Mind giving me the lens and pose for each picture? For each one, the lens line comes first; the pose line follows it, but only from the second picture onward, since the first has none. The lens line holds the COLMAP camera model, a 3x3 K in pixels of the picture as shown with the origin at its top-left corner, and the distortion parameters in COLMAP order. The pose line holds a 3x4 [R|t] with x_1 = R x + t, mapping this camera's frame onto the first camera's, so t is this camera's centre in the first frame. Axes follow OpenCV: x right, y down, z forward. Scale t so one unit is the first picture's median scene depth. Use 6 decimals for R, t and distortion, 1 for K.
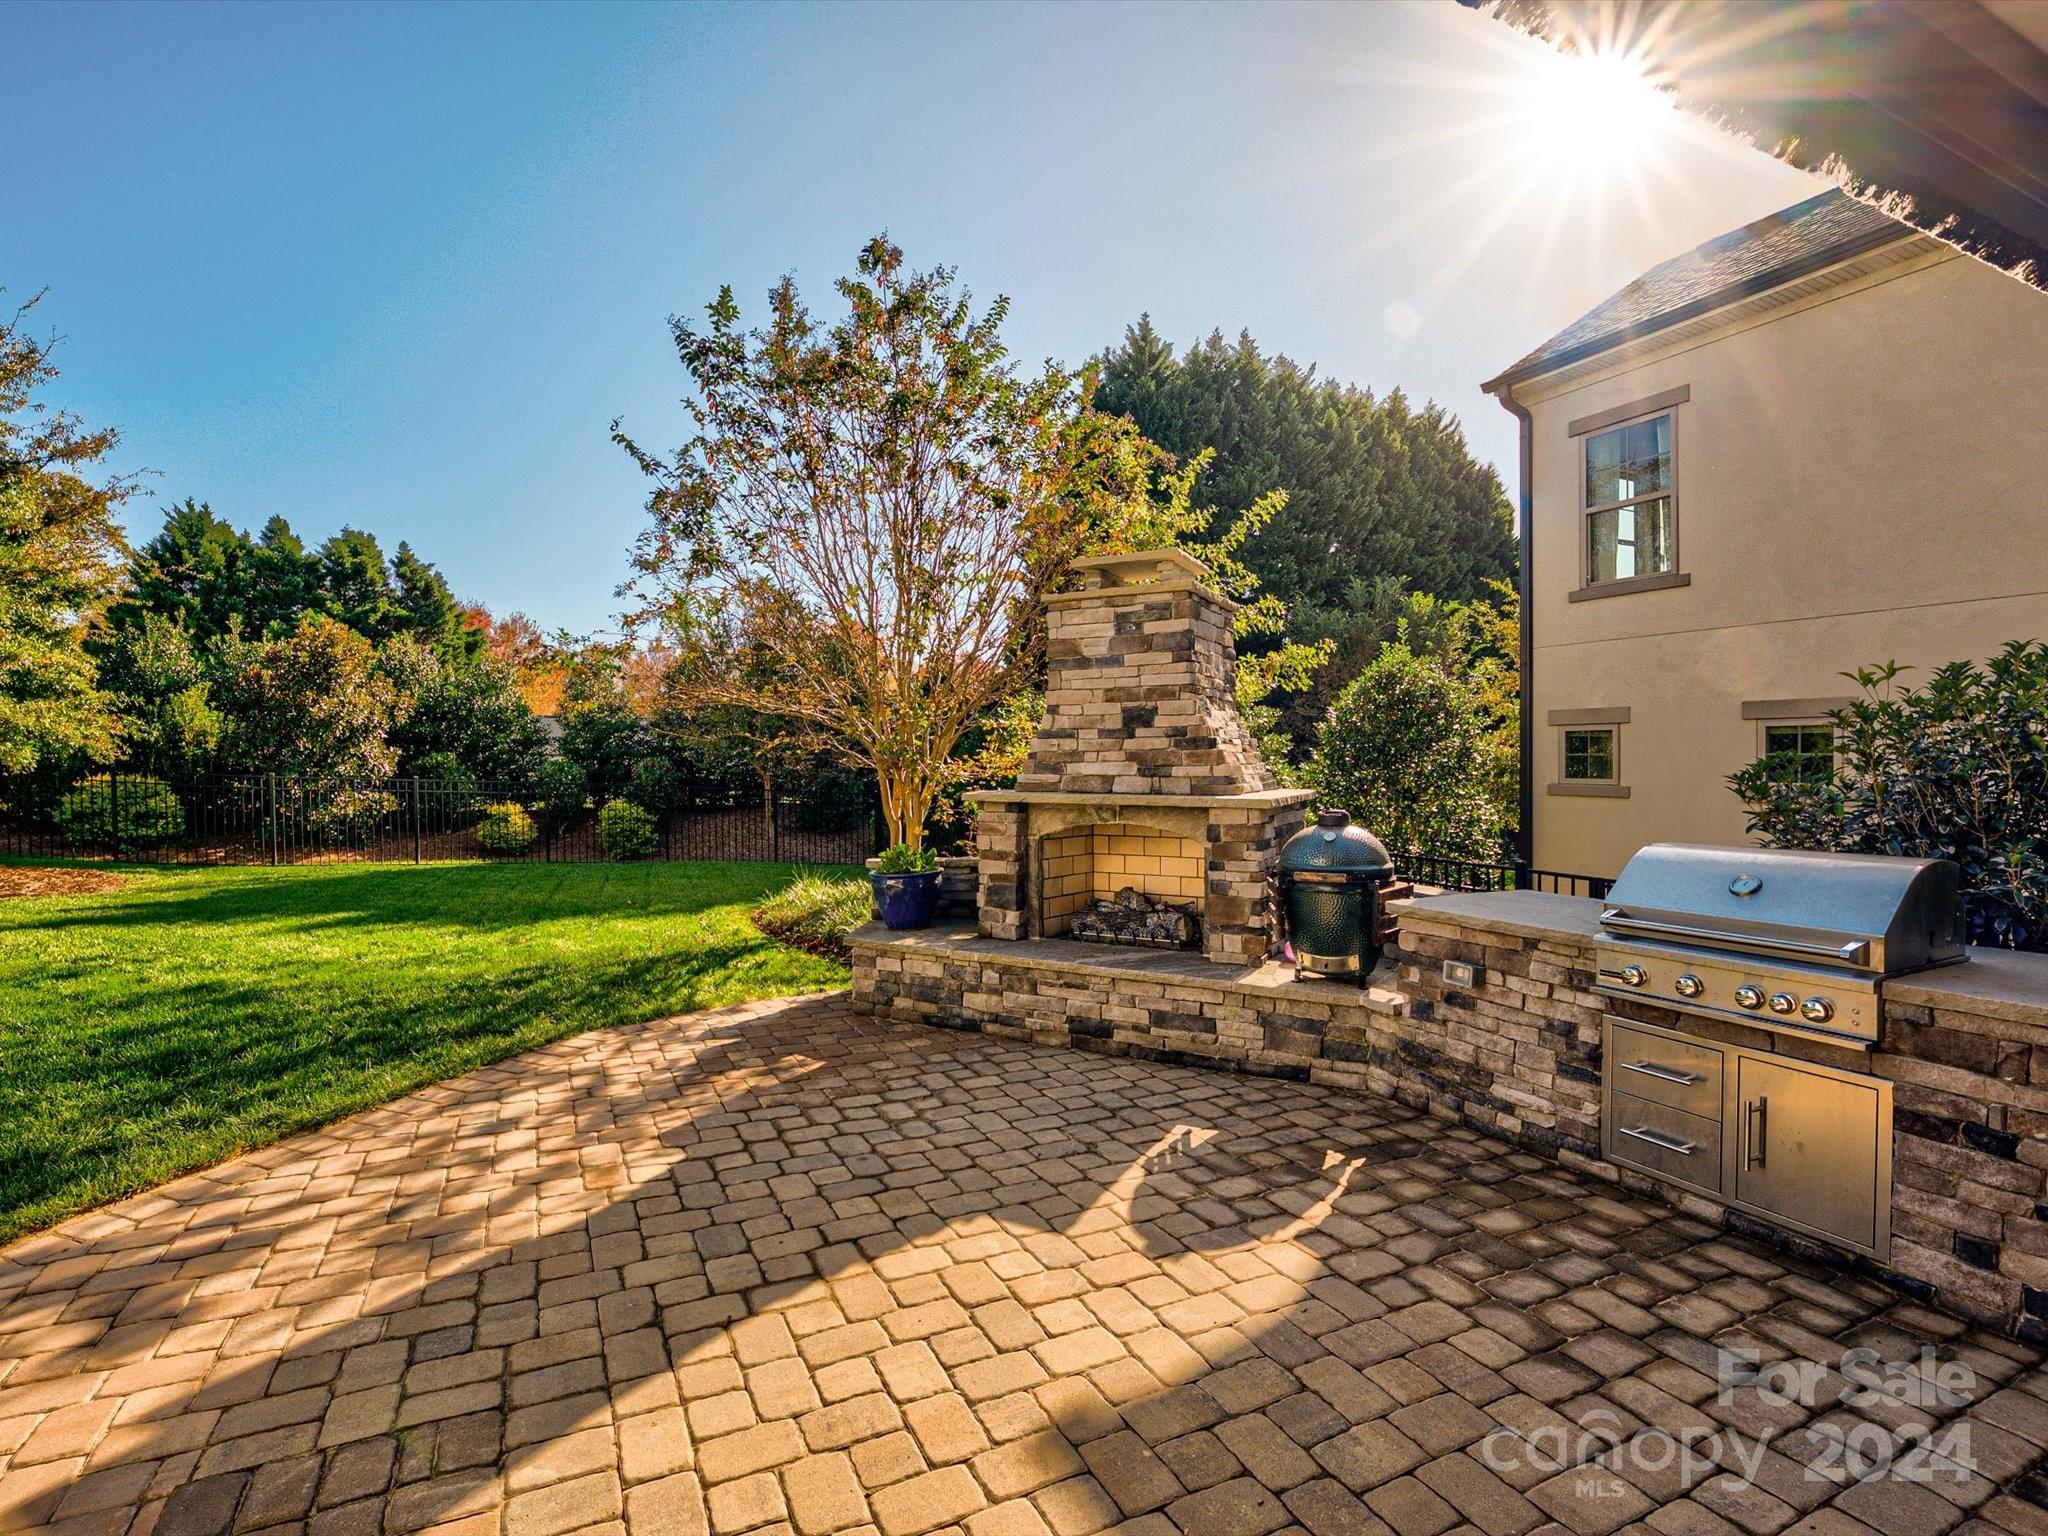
lens RADIAL K [[949.6, 0, 942.5], [0, 949.6, 754.3], [0, 0, 1]] dist [-0.024987, 0.000468]
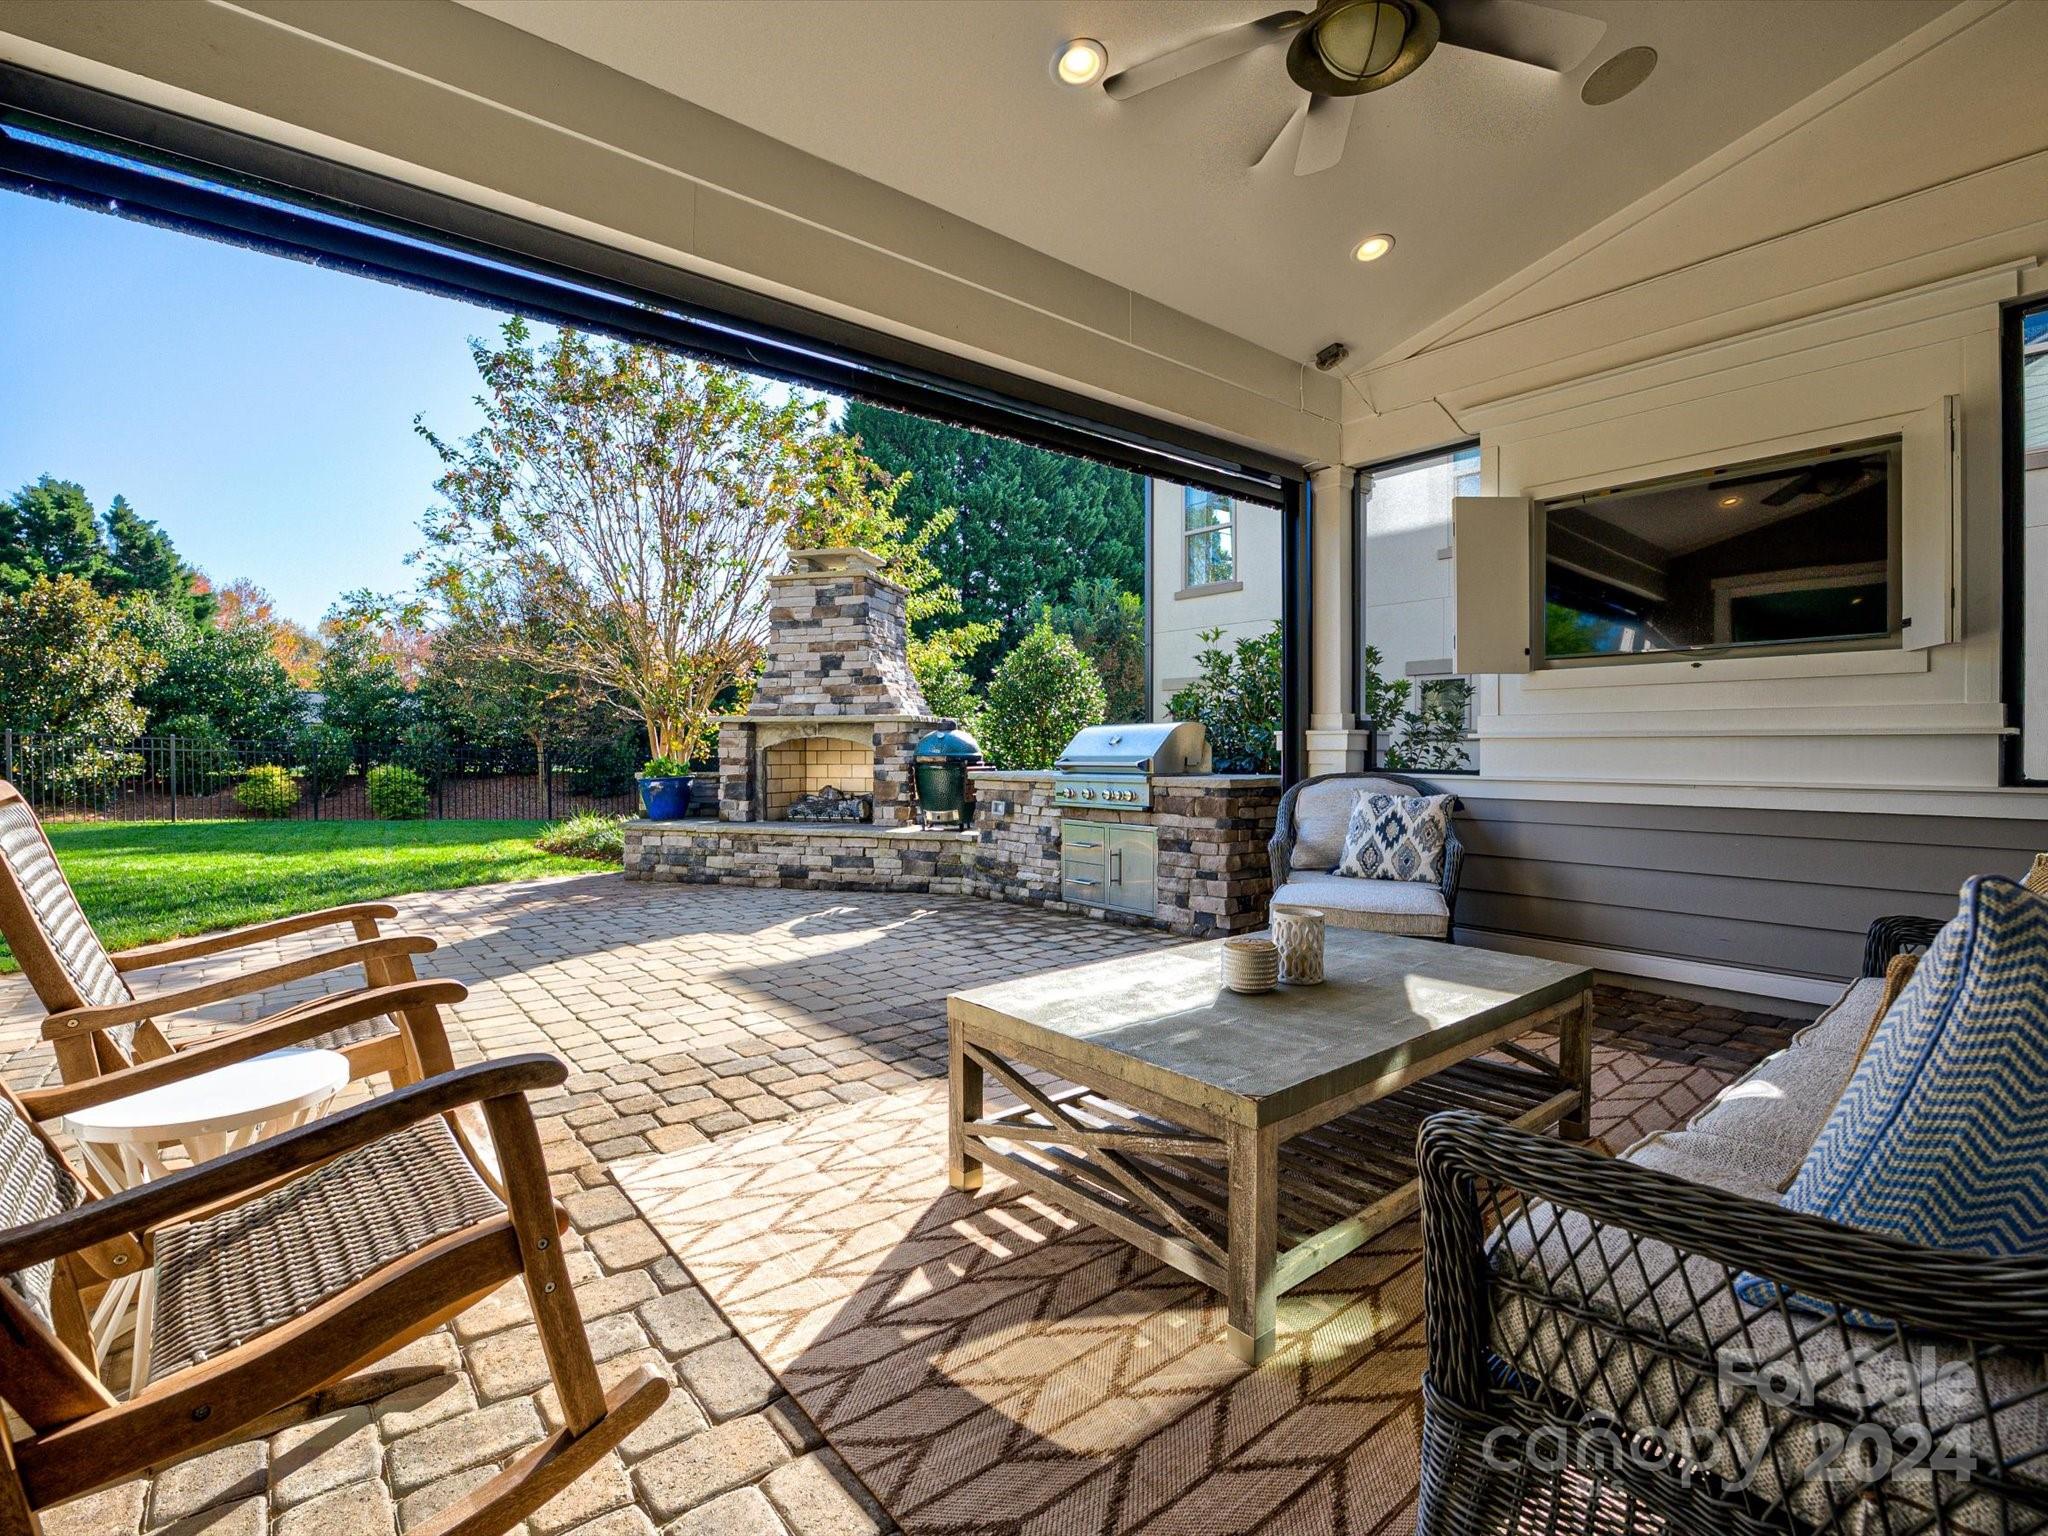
lens RADIAL K [[949.6, 0, 942.5], [0, 949.6, 754.3], [0, 0, 1]] dist [-0.024987, 0.000468]
pose [[0.974062, 0.003608, 0.226251, 0.031898], [-0.006028, 0.999932, 0.010006, 0.060398], [-0.226199, -0.011110, 0.974018, -0.318465]]
